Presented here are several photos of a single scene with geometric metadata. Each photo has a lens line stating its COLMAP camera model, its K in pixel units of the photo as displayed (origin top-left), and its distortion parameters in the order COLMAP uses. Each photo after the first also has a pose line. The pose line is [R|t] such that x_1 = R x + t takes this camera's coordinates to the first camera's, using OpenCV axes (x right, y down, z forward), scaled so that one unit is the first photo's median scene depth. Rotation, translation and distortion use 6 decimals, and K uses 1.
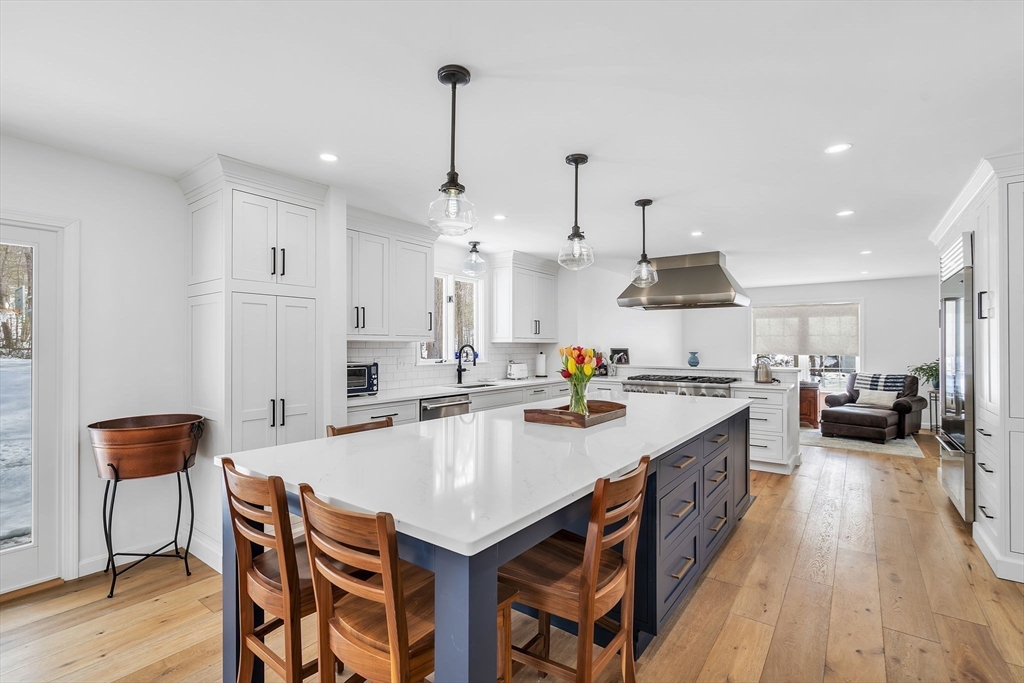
lens RADIAL K [[472.4, 0, 517.9], [0, 472.4, 340.0], [0, 0, 1]] dist [-0.003391, 0.000403]
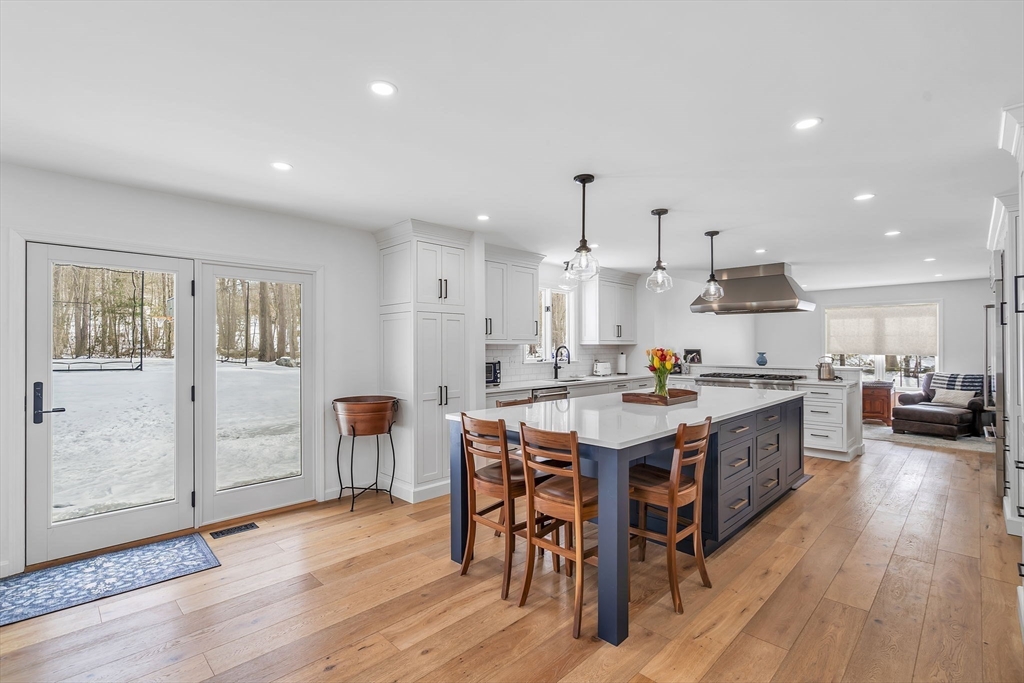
lens RADIAL K [[472.4, 0, 528.1], [0, 472.4, 341.5], [0, 0, 1]] dist [-0.003391, 0.000403]
pose [[0.992347, -0.003055, -0.123445, -0.044306], [0.003409, 0.999991, 0.002657, -0.006081], [0.123436, -0.003057, 0.992348, -0.209241]]
